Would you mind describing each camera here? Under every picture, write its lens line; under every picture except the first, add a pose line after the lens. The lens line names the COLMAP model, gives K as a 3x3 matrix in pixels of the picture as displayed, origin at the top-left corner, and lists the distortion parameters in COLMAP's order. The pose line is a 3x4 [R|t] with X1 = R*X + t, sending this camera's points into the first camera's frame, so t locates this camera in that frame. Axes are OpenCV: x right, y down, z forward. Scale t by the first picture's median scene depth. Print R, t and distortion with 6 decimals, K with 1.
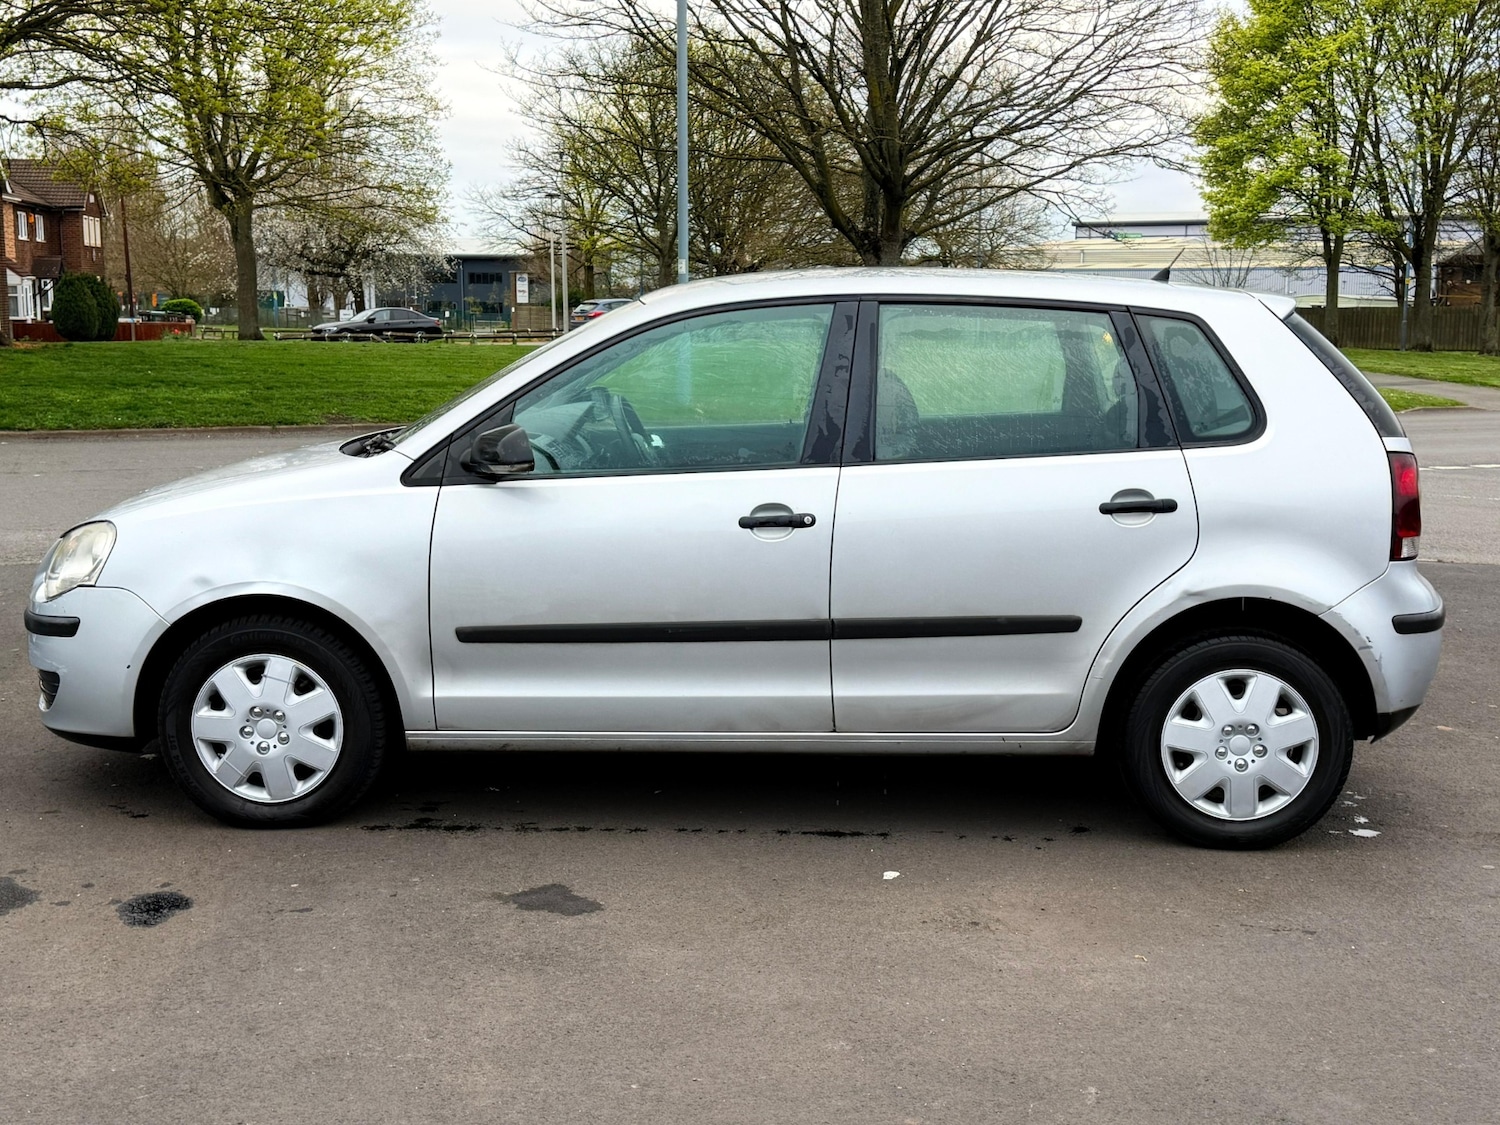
lens RADIAL K [[1834.2, 0, 761.7], [0, 1834.2, 570.9], [0, 0, 1]] dist [0.087790, 0.000000]
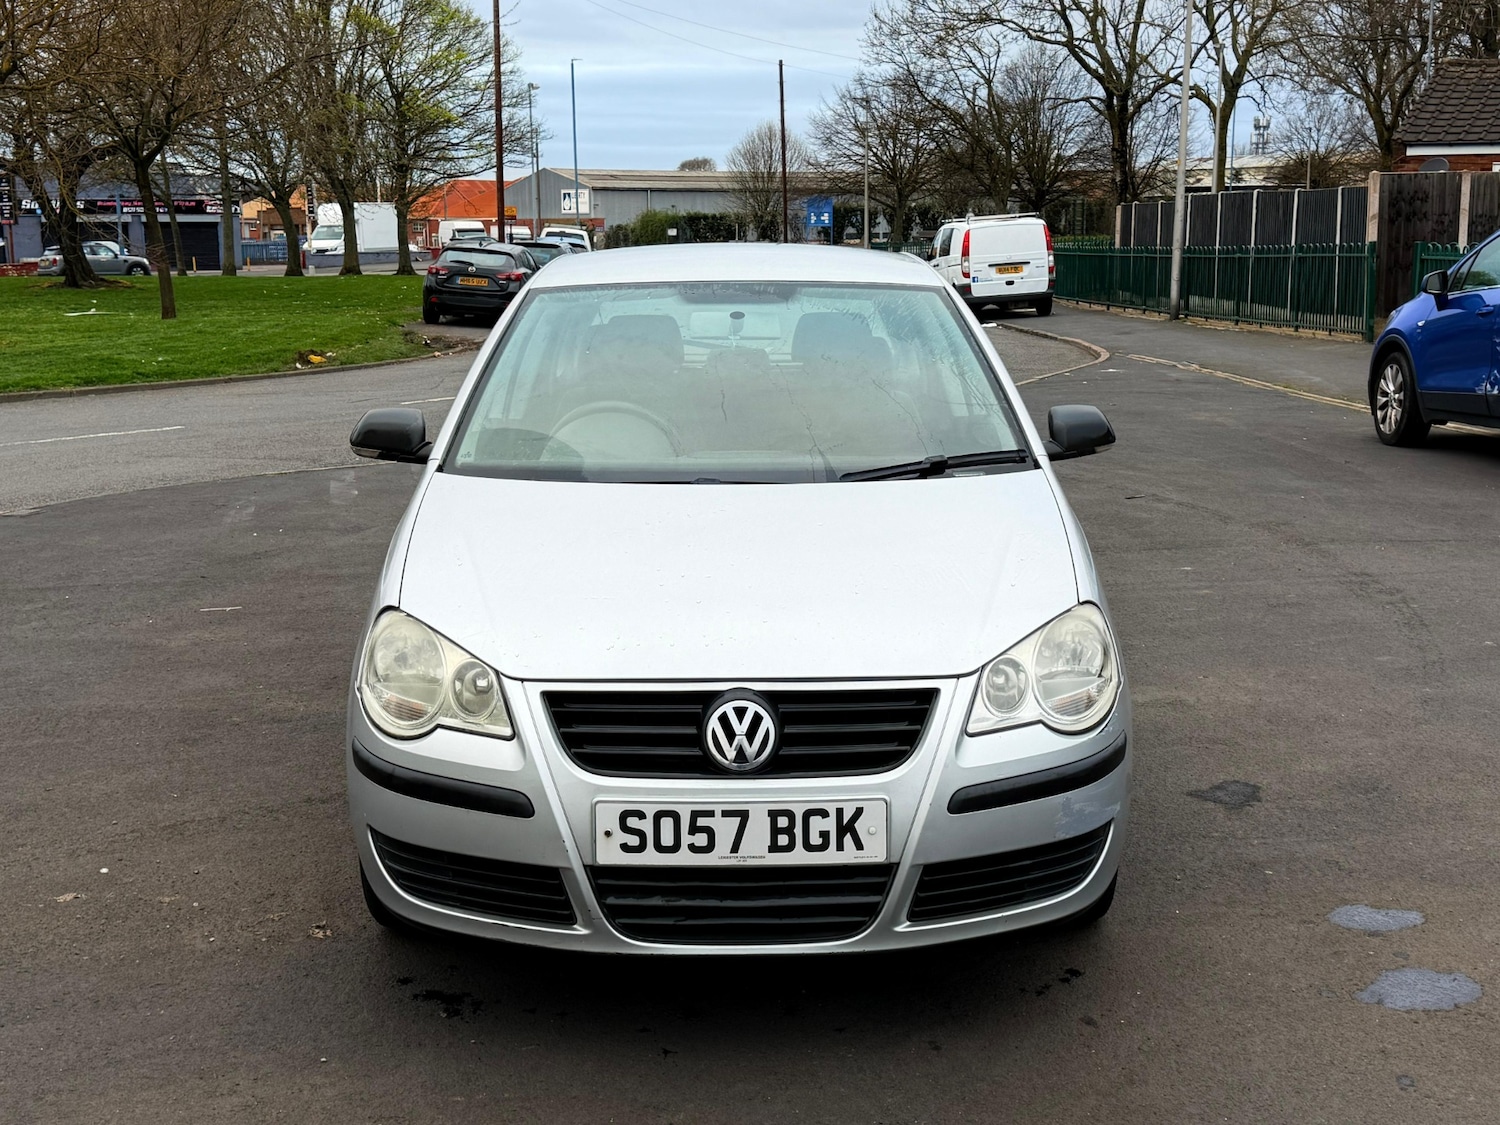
lens RADIAL K [[1834.2, 0, 754.7], [0, 1834.2, 550.2], [0, 0, 1]] dist [0.087790, 0.000000]
pose [[-0.048838, -0.181312, 0.982212, -1.100267], [0.157502, 0.969684, 0.186831, -0.212465], [-0.986310, 0.163825, -0.018801, 1.166230]]
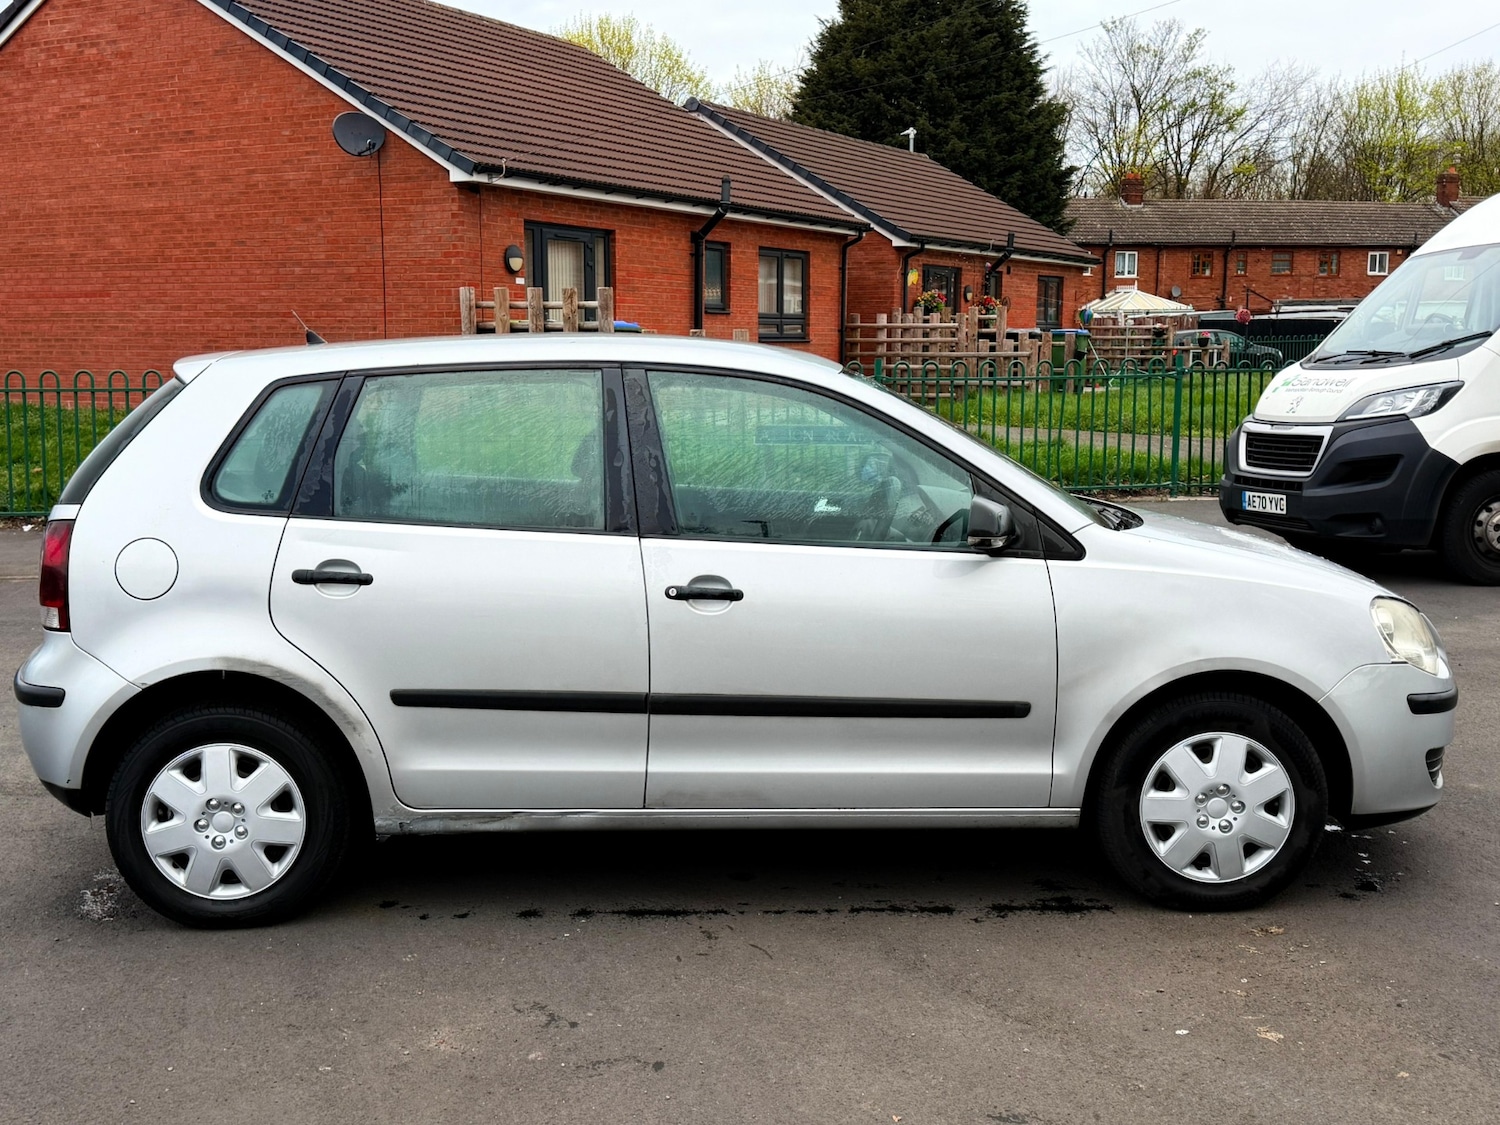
lens RADIAL K [[1707.0, 0, 753.2], [0, 1707.0, 559.4], [0, 0, 1]] dist [0.081393, 0.000000]
pose [[-0.994861, 0.002935, -0.101212, 0.085863], [-0.025222, 0.960888, 0.275786, -0.342678], [0.098062, 0.276921, -0.955876, 2.165459]]
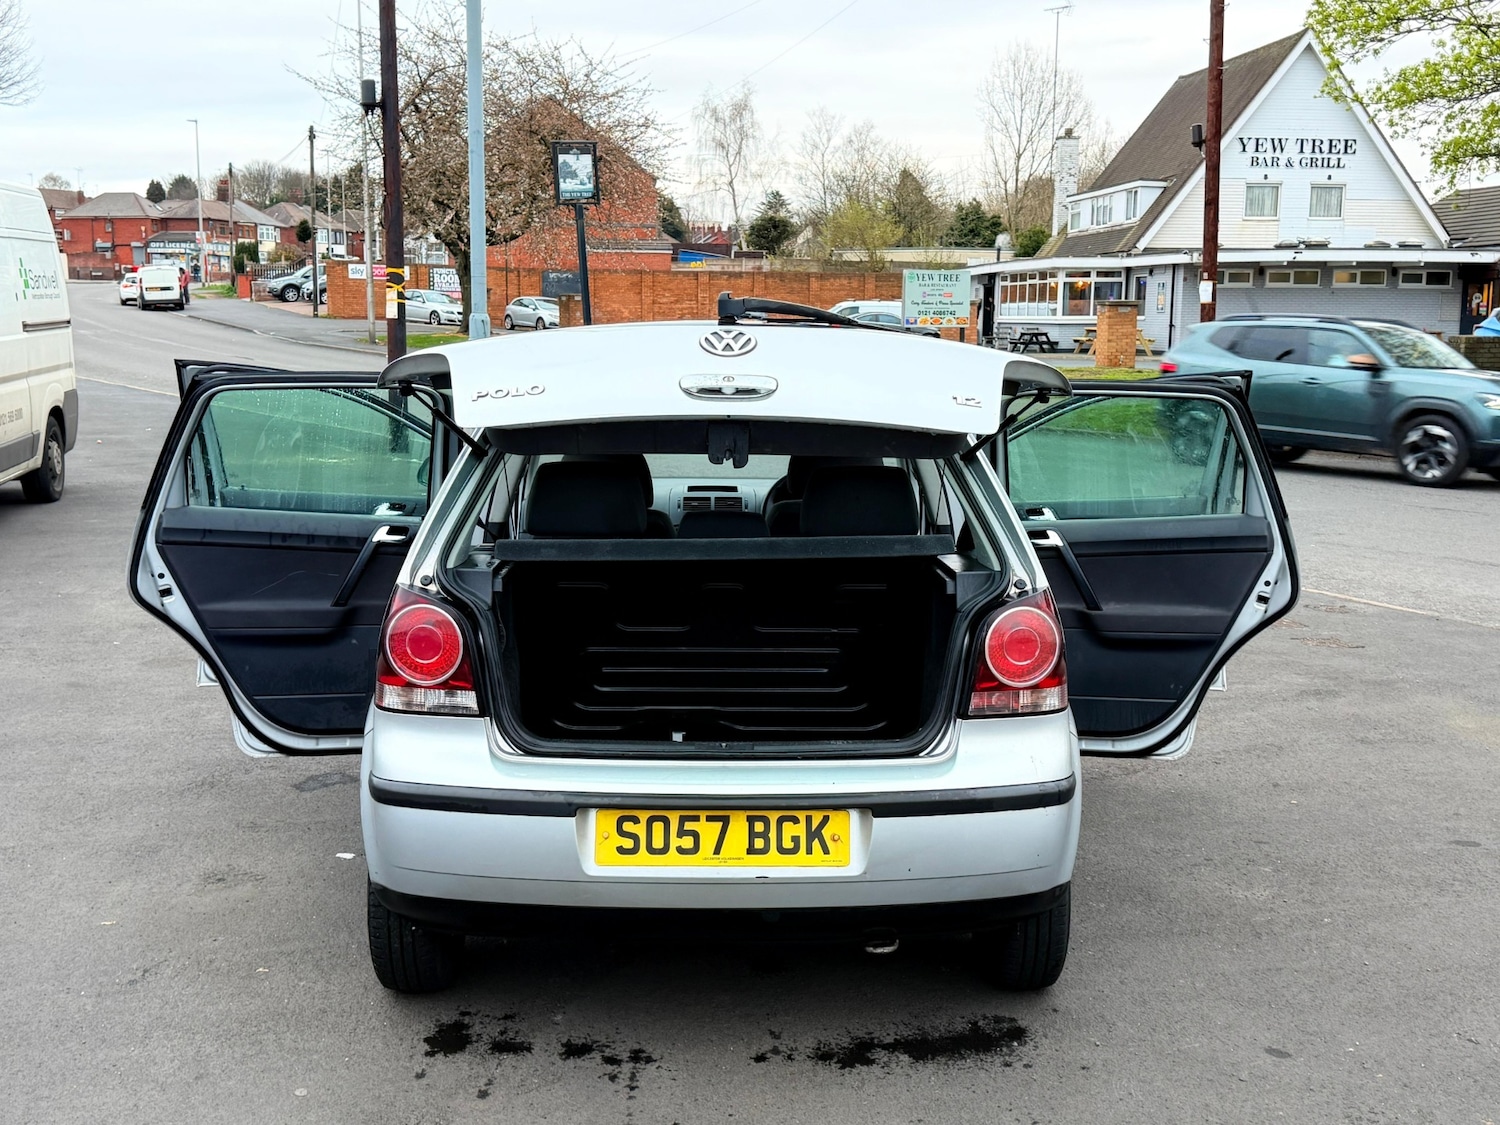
lens RADIAL K [[1711.7, 0, 750.6], [0, 1711.7, 492.8], [0, 0, 1]] dist [0.073996, 0.000000]
pose [[0.063322, 0.097810, -0.993189, 1.117922], [-0.162025, 0.982990, 0.086475, -0.196083], [0.984753, 0.155446, 0.078093, 1.072818]]
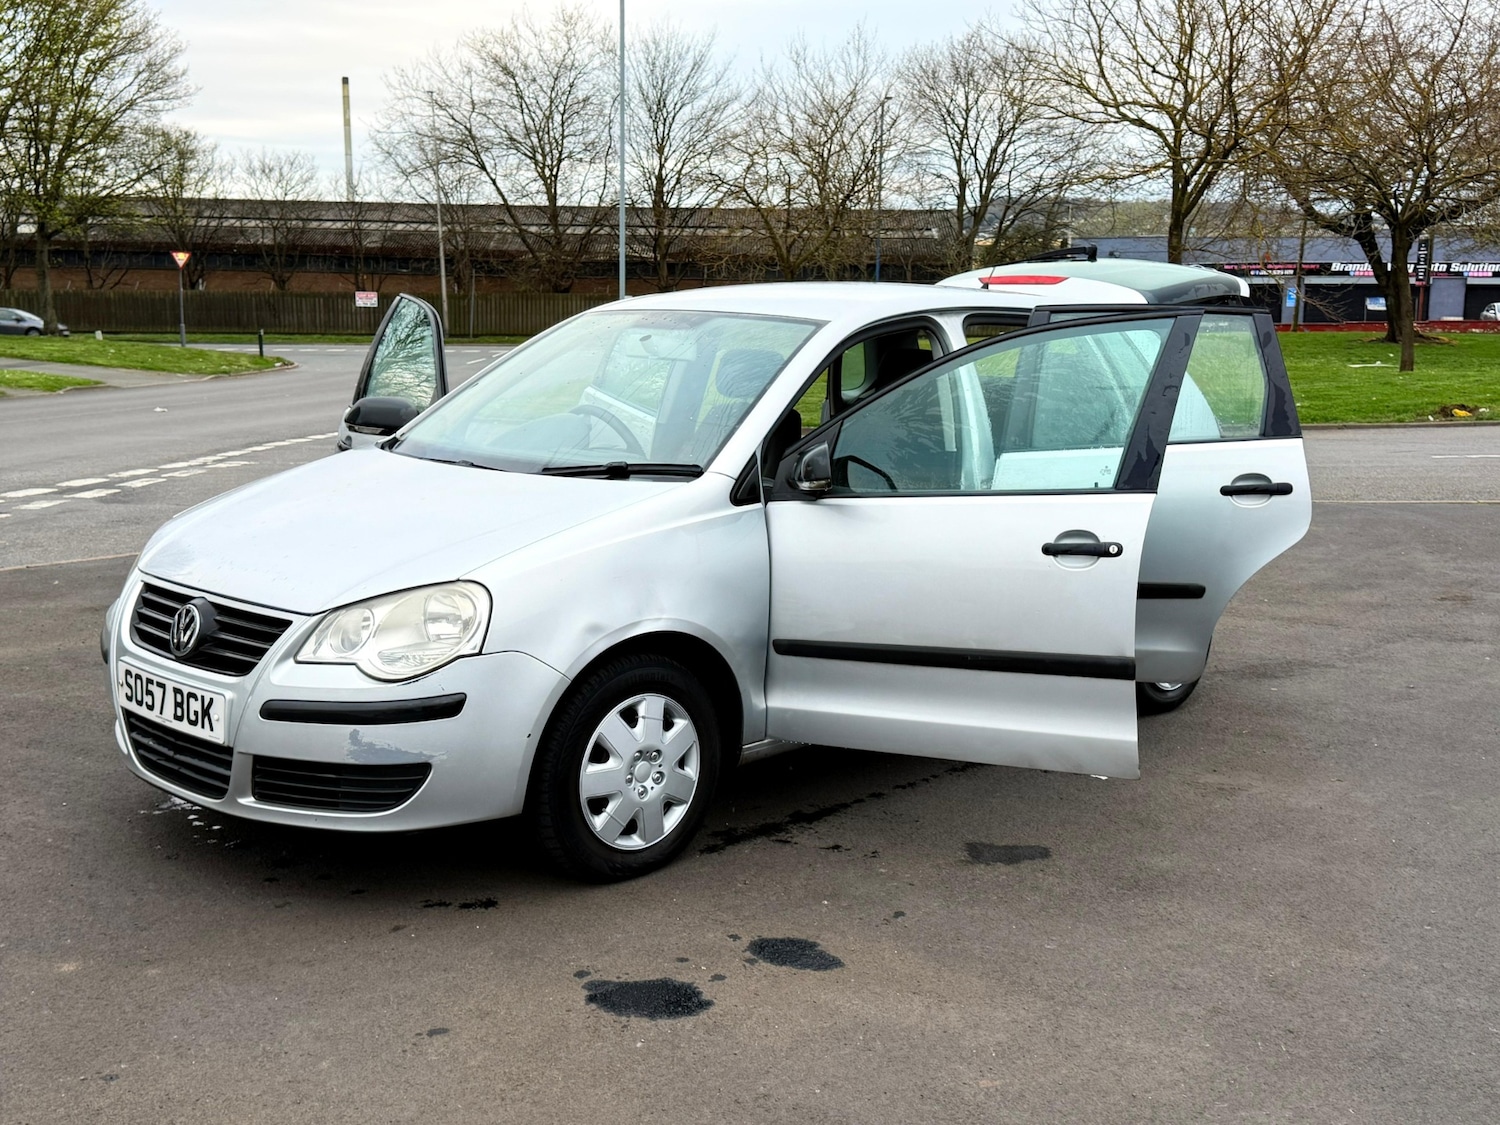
lens RADIAL K [[1707.0, 0, 767.5], [0, 1707.0, 567.7], [0, 0, 1]] dist [0.081393, 0.000000]
pose [[0.673749, -0.121965, 0.728826, -0.863366], [0.107699, 0.991961, 0.066439, -0.072279], [-0.731070, 0.033731, 0.681468, 0.347307]]
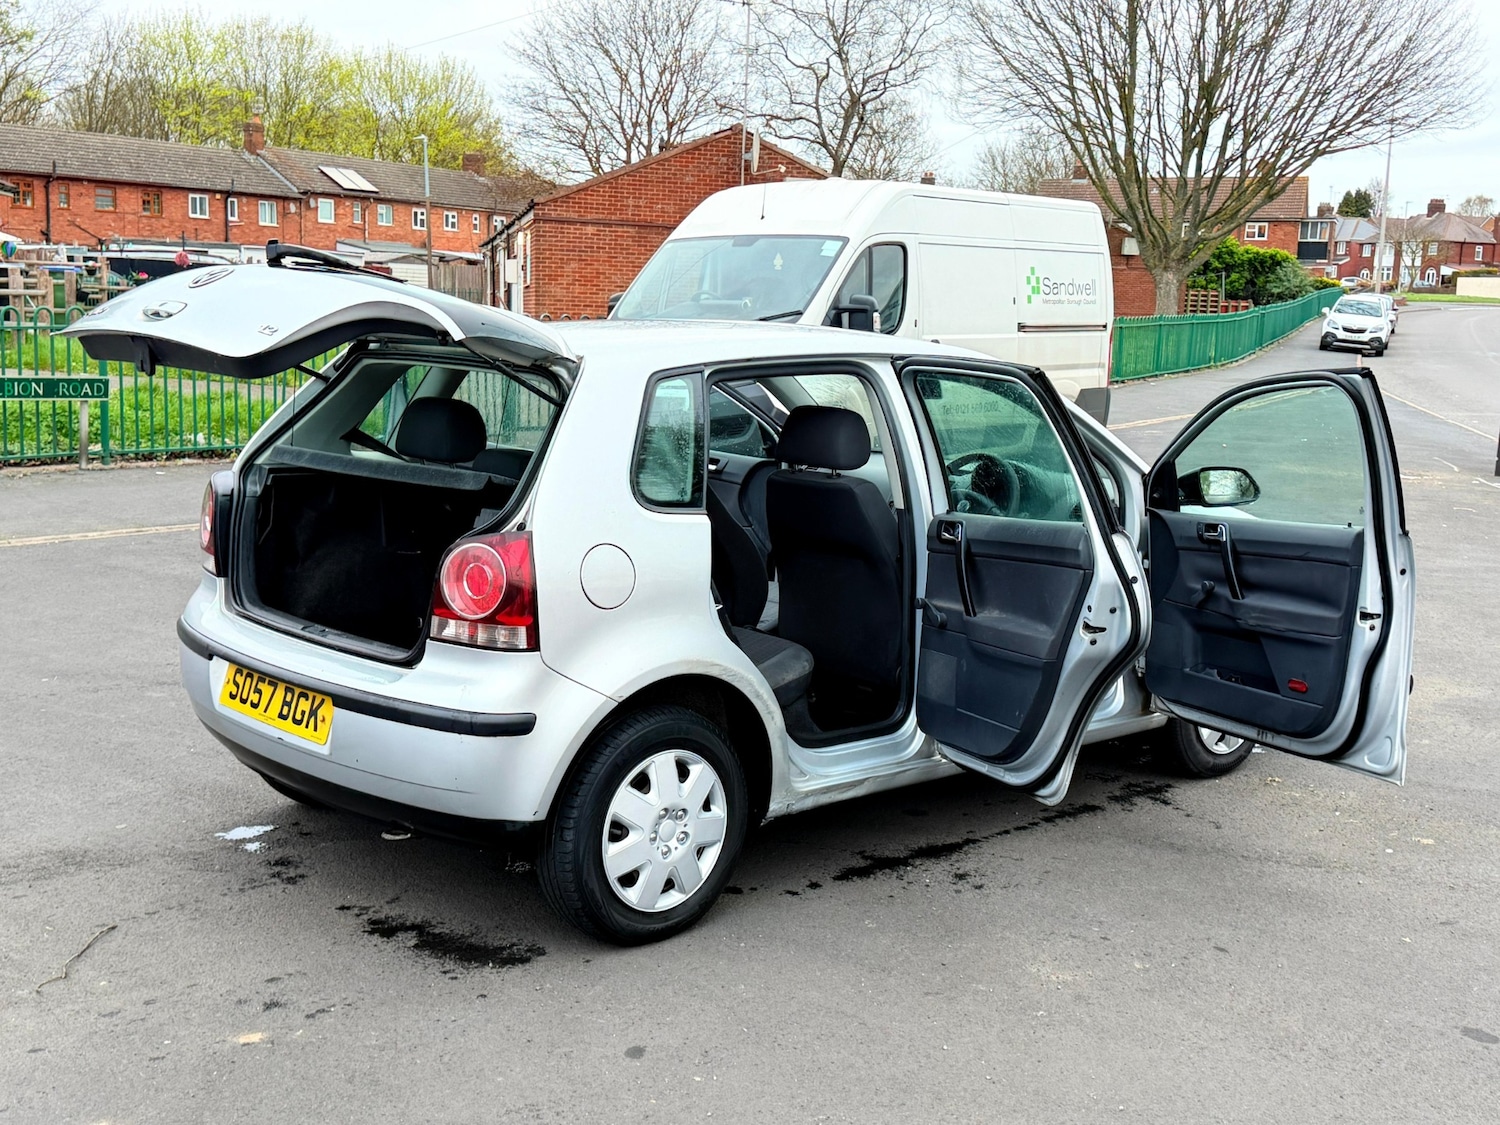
lens RADIAL K [[1707.0, 0, 763.8], [0, 1707.0, 558.2], [0, 0, 1]] dist [0.081393, 0.000000]
pose [[-0.694247, 0.072041, -0.716122, 0.844327], [-0.152442, 0.957686, 0.244128, -0.307963], [0.703408, 0.278652, -0.653889, 1.881073]]
